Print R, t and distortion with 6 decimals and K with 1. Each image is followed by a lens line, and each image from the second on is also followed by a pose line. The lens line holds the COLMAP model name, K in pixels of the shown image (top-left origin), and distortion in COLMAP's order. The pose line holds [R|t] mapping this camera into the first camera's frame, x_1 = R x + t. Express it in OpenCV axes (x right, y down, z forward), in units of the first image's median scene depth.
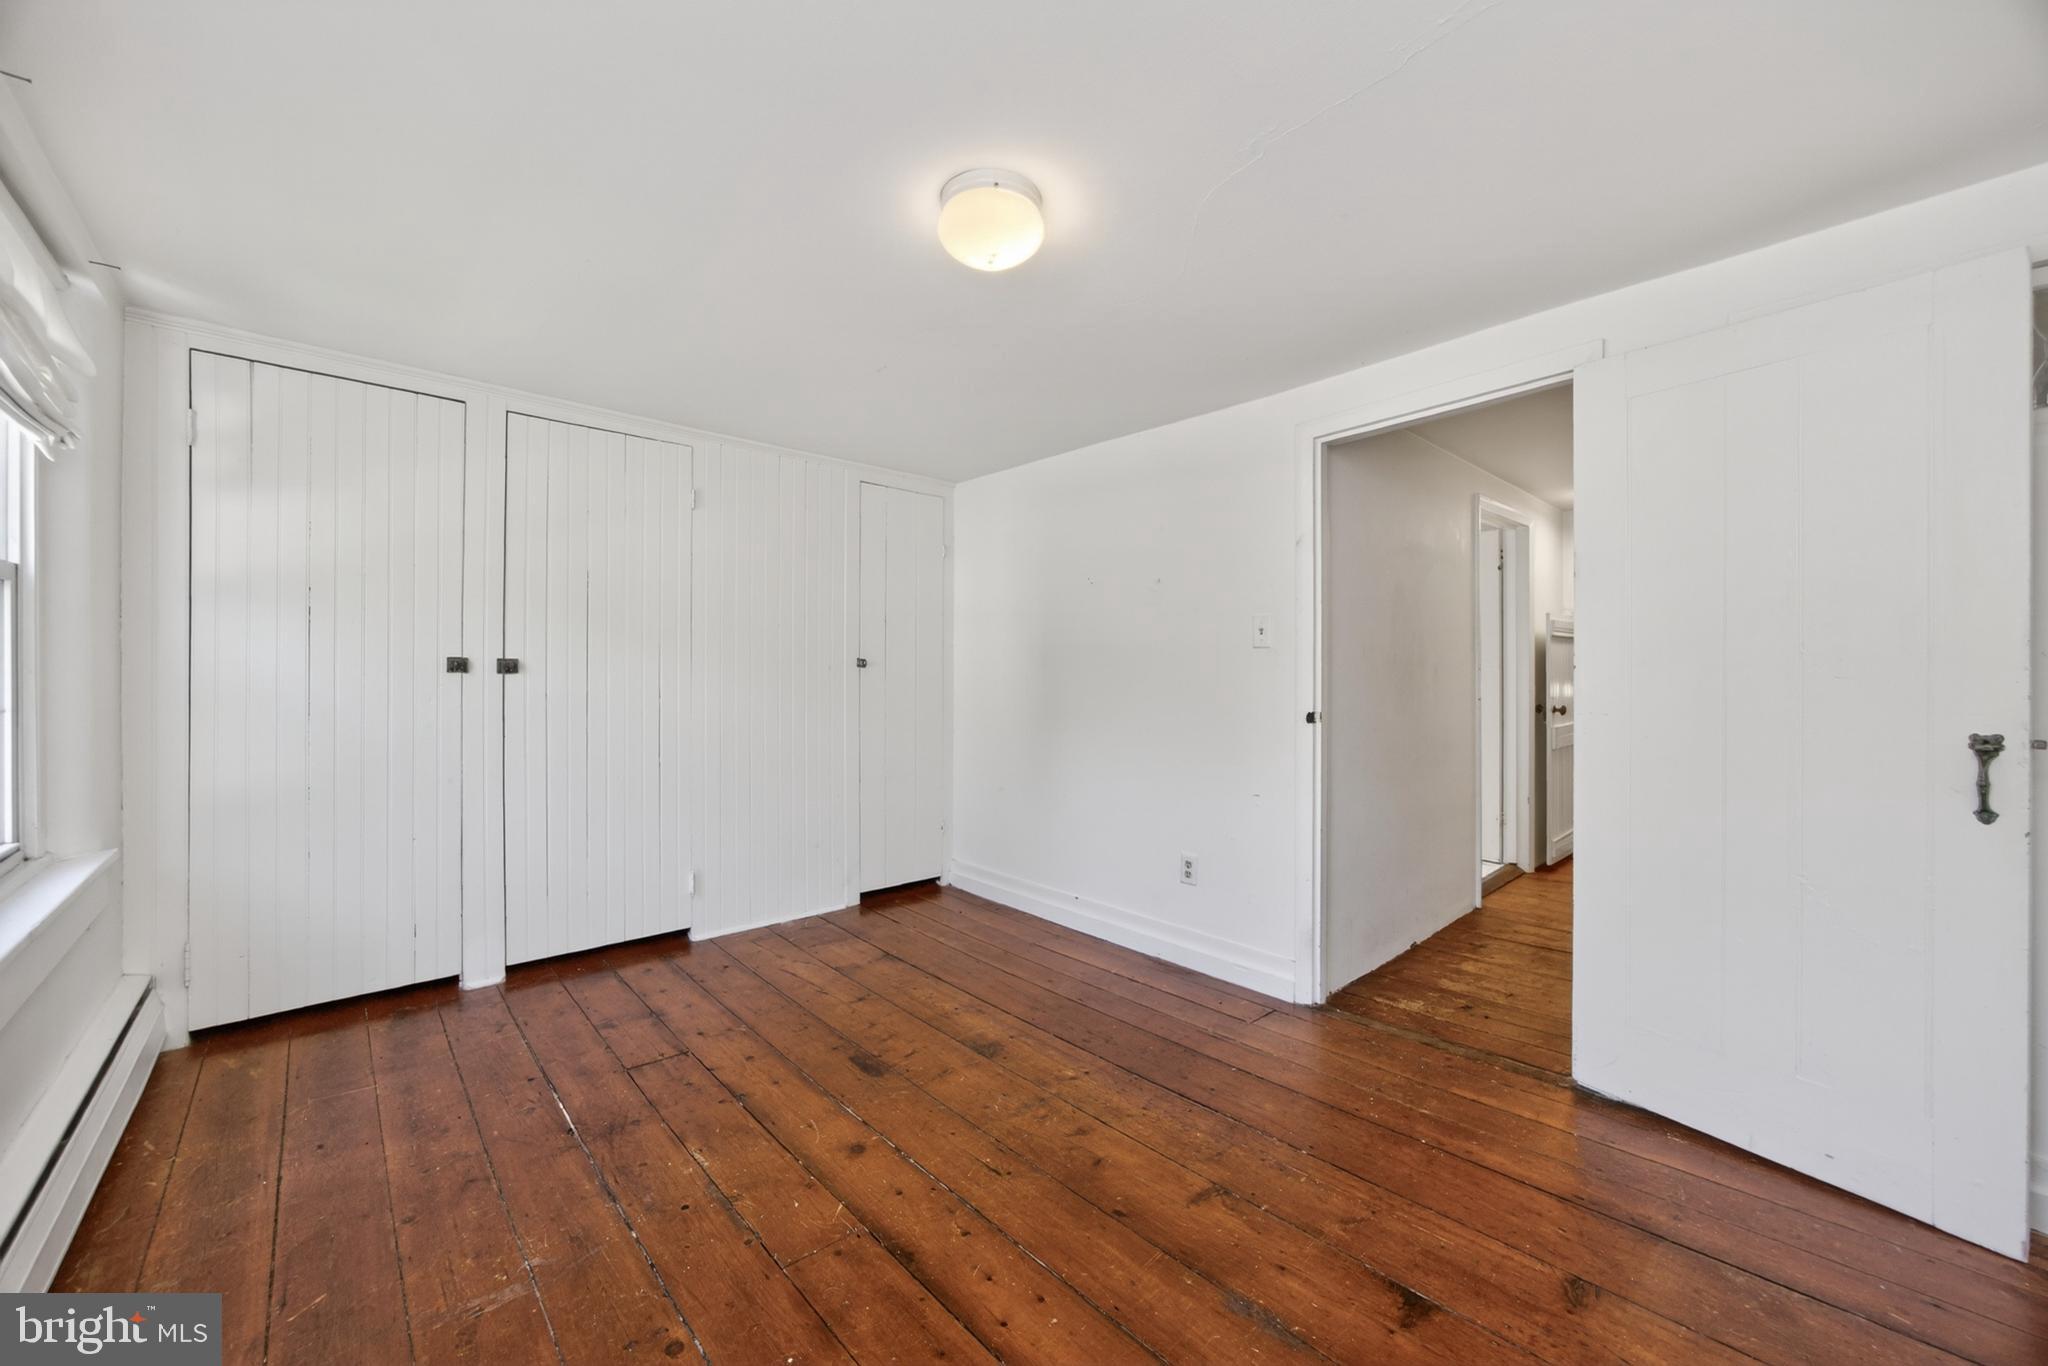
lens RADIAL K [[778.4, 0, 1029.7], [0, 778.4, 668.2], [0, 0, 1]] dist [-0.037688, 0.013283]
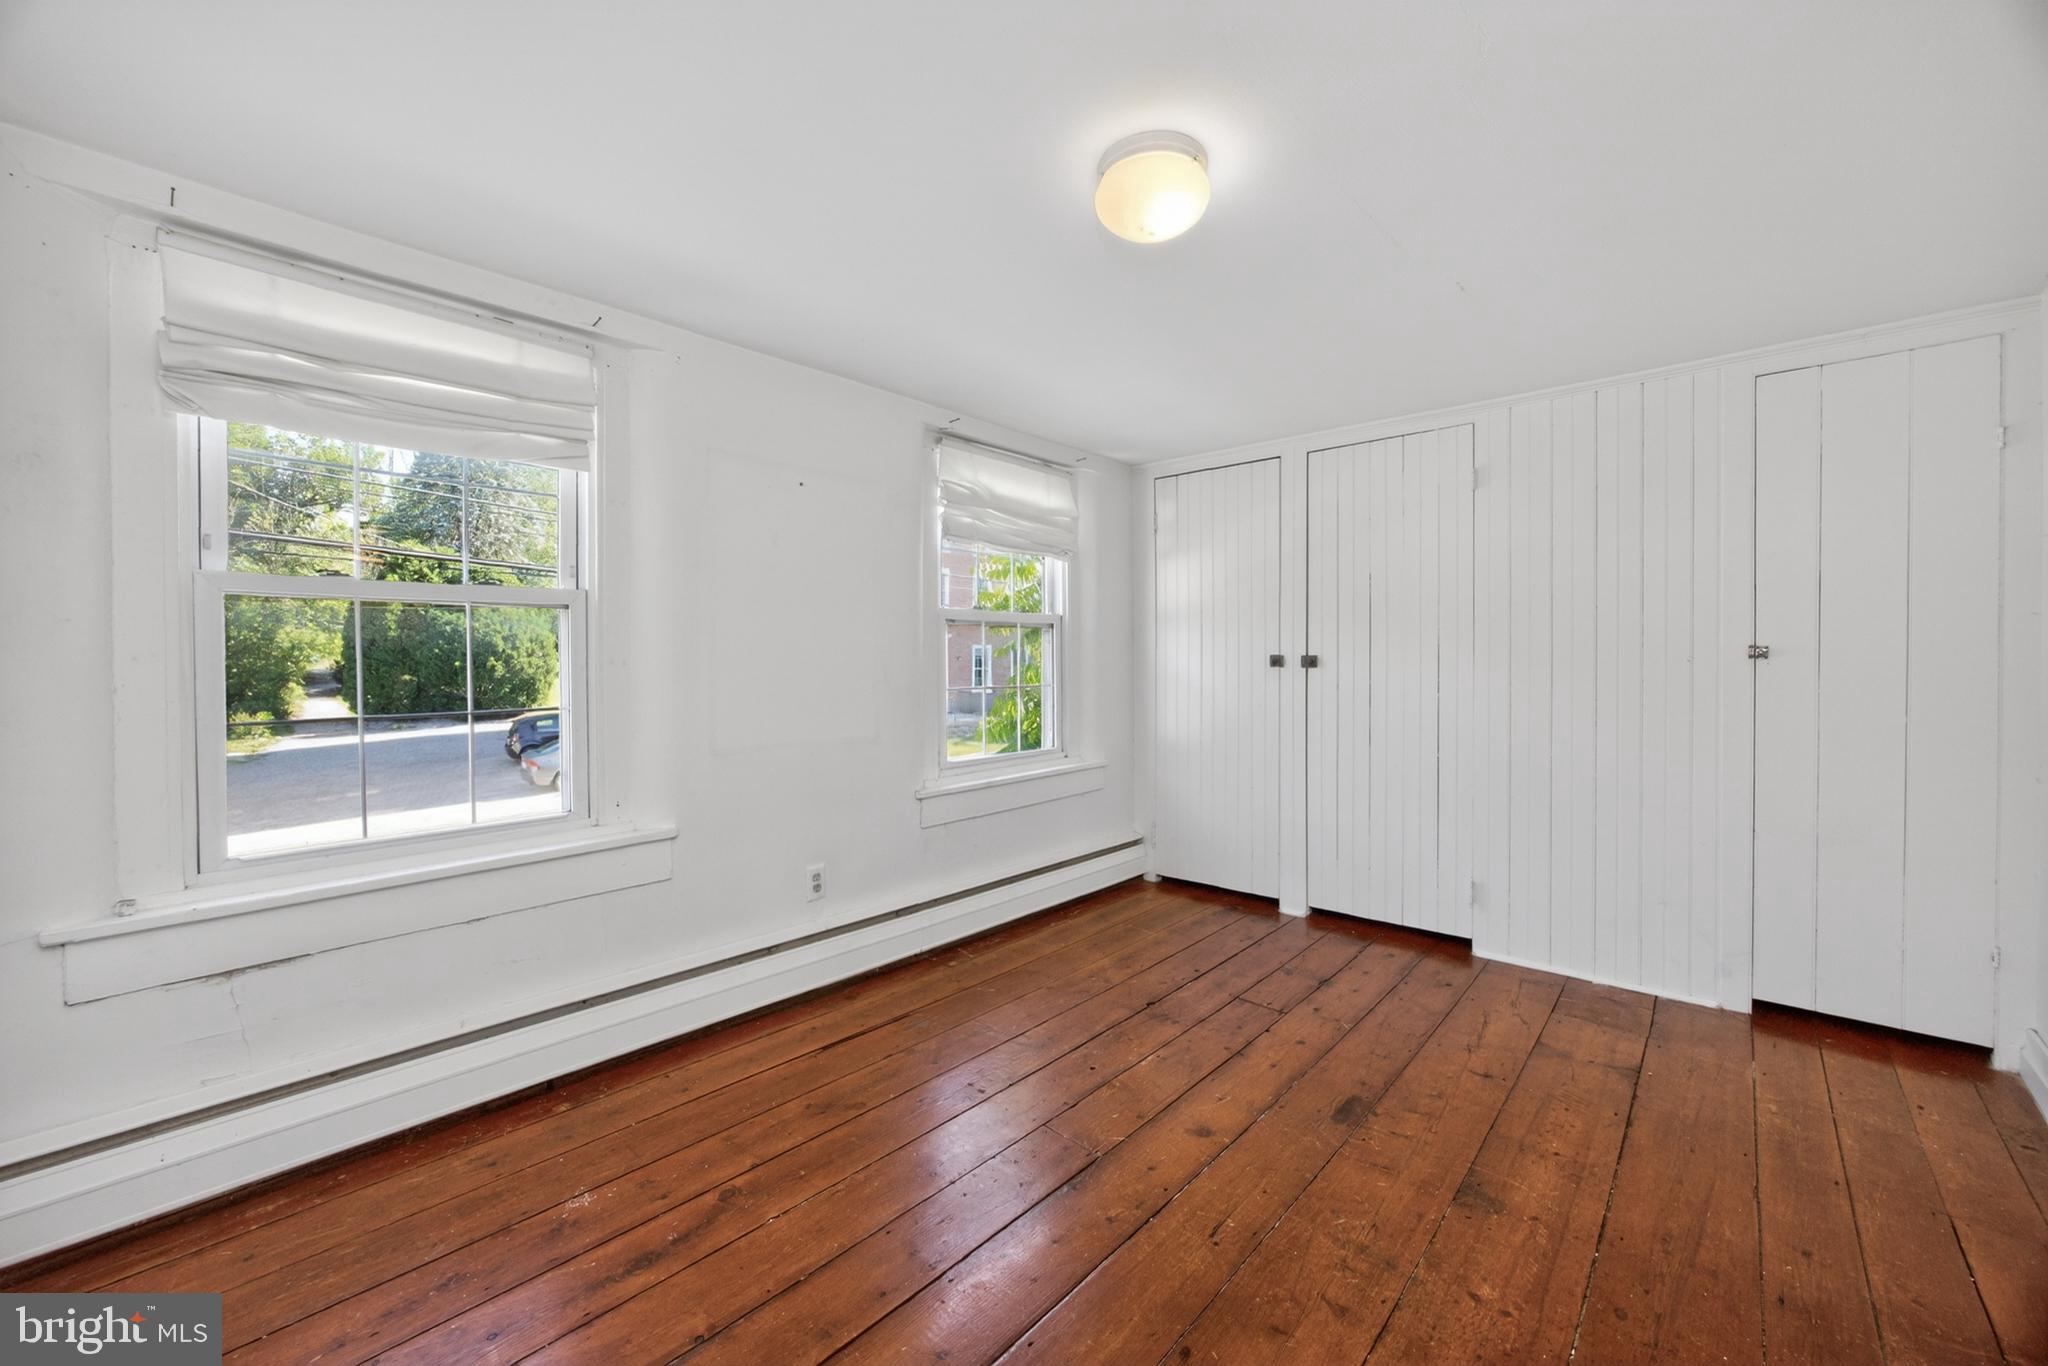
lens RADIAL K [[778.4, 0, 1029.7], [0, 778.4, 668.2], [0, 0, 1]] dist [-0.037688, 0.013283]
pose [[0.092033, 0.003729, -0.995749, 0.530699], [0.007250, 0.999964, 0.004415, -0.000633], [0.995730, -0.007626, 0.092003, 0.464921]]
